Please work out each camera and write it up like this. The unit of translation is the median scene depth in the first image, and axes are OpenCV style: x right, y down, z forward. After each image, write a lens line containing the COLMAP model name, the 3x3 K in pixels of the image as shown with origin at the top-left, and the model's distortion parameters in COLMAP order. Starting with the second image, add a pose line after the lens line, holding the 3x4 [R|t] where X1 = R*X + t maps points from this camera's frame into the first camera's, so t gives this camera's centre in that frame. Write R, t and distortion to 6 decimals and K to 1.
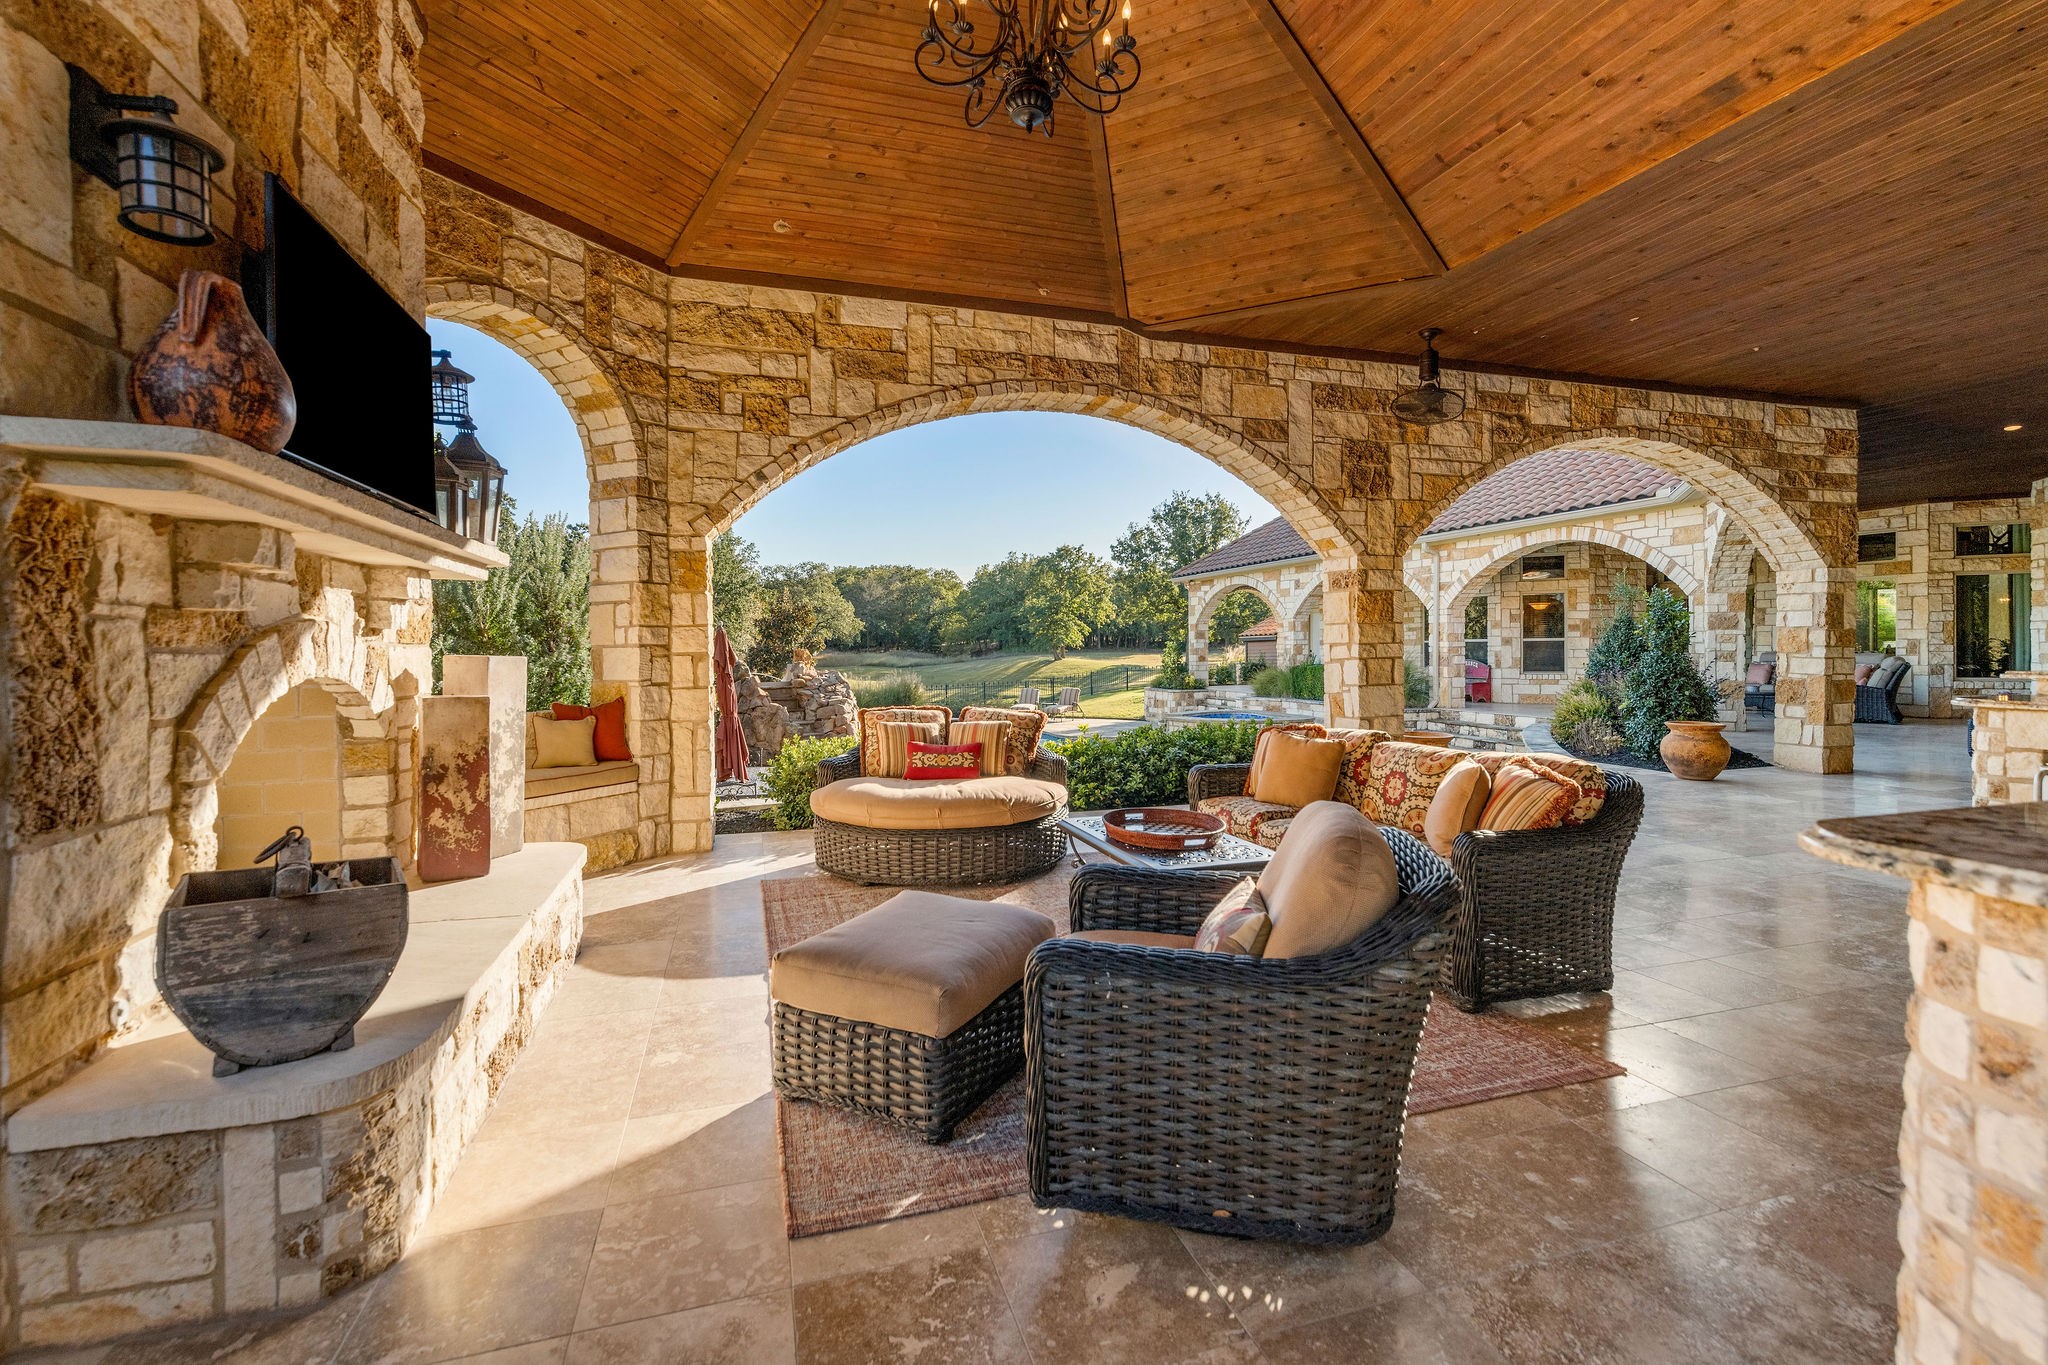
lens RADIAL K [[909.3, 0, 1031.5], [0, 909.3, 774.5], [0, 0, 1]] dist [0.001115, -0.000431]
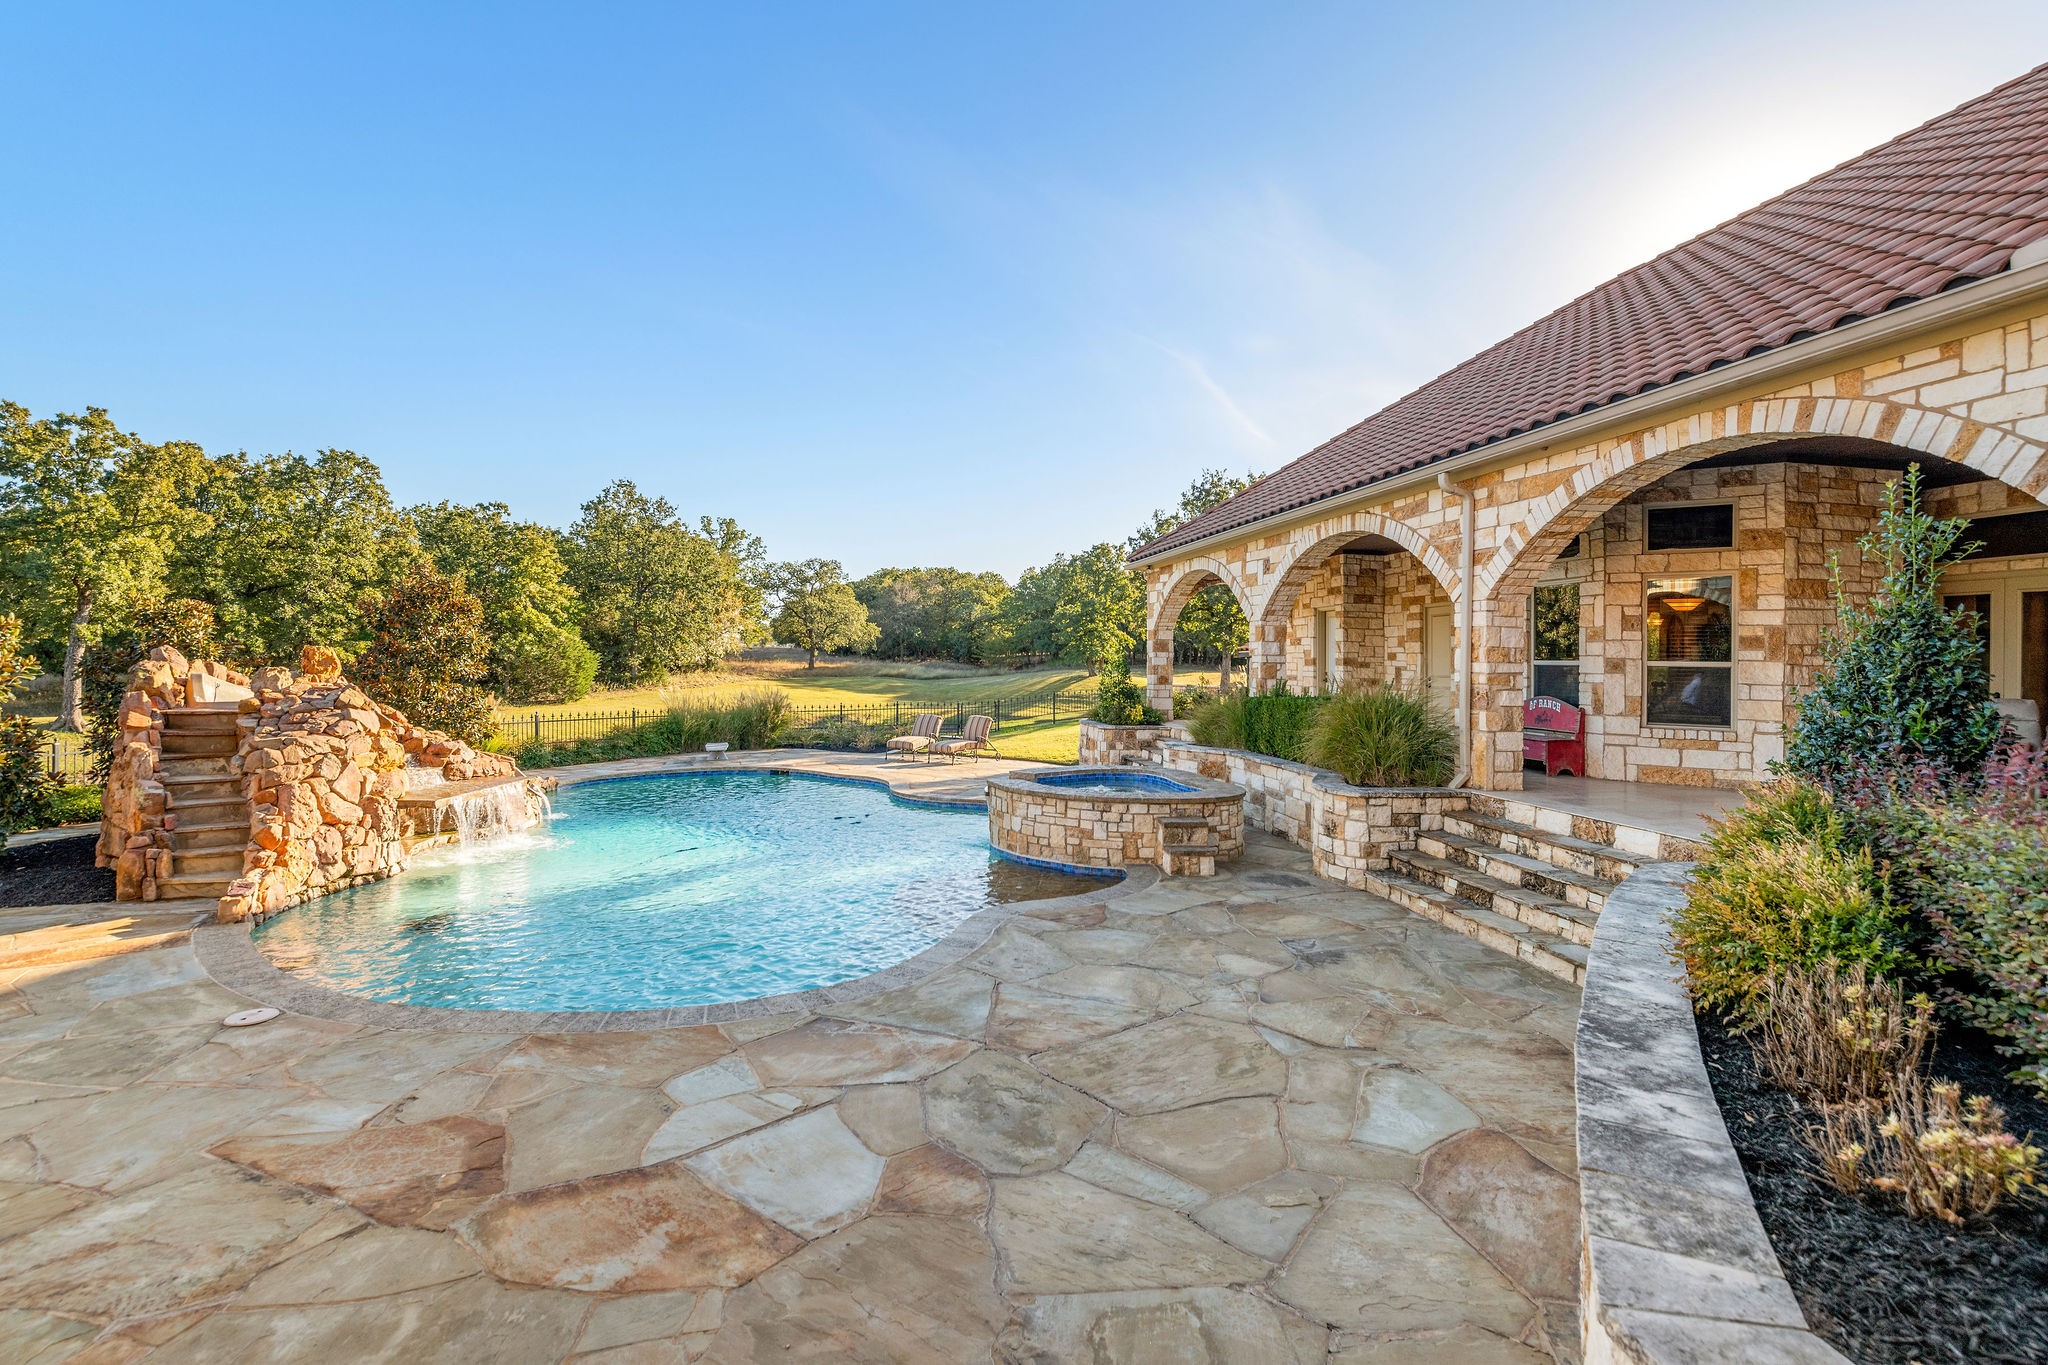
lens RADIAL K [[909.3, 0, 1047.2], [0, 909.3, 749.5], [0, 0, 1]] dist [0.001115, -0.000431]
pose [[0.992521, 0.037199, -0.116269, 0.369390], [-0.042056, 0.998330, -0.039599, -0.089674], [0.114602, 0.044193, 0.992428, 0.626781]]
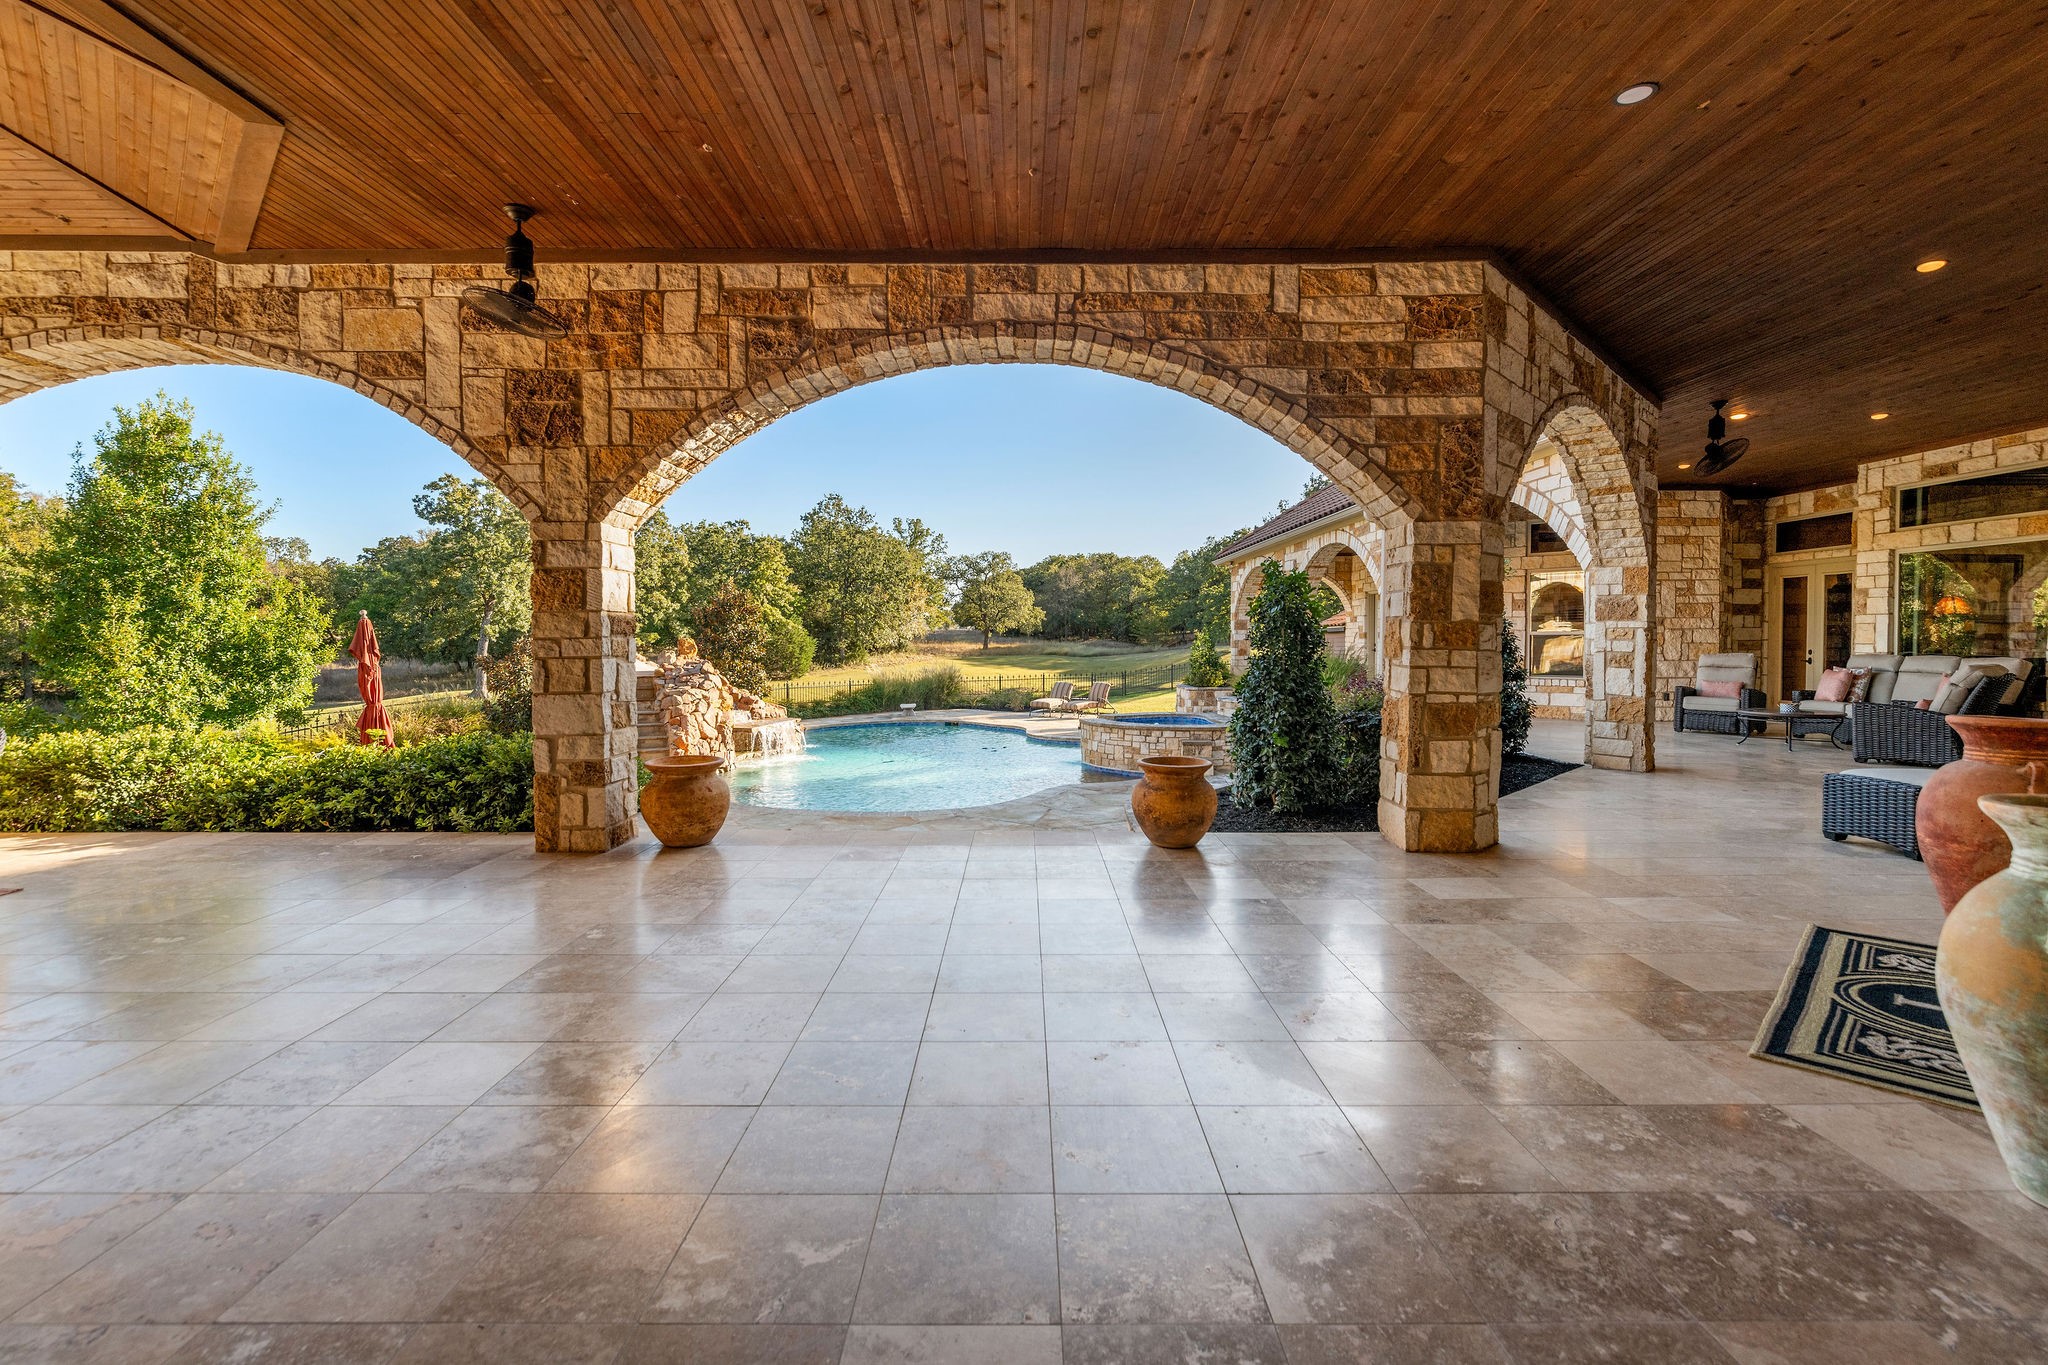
lens RADIAL K [[909.3, 0, 1054.7], [0, 909.3, 772.5], [0, 0, 1]] dist [0.001115, -0.000431]
pose [[0.953474, 0.051788, -0.296993, 0.569129], [-0.048827, 0.998656, 0.017385, -0.037351], [0.297494, -0.002075, 0.954721, 0.226368]]
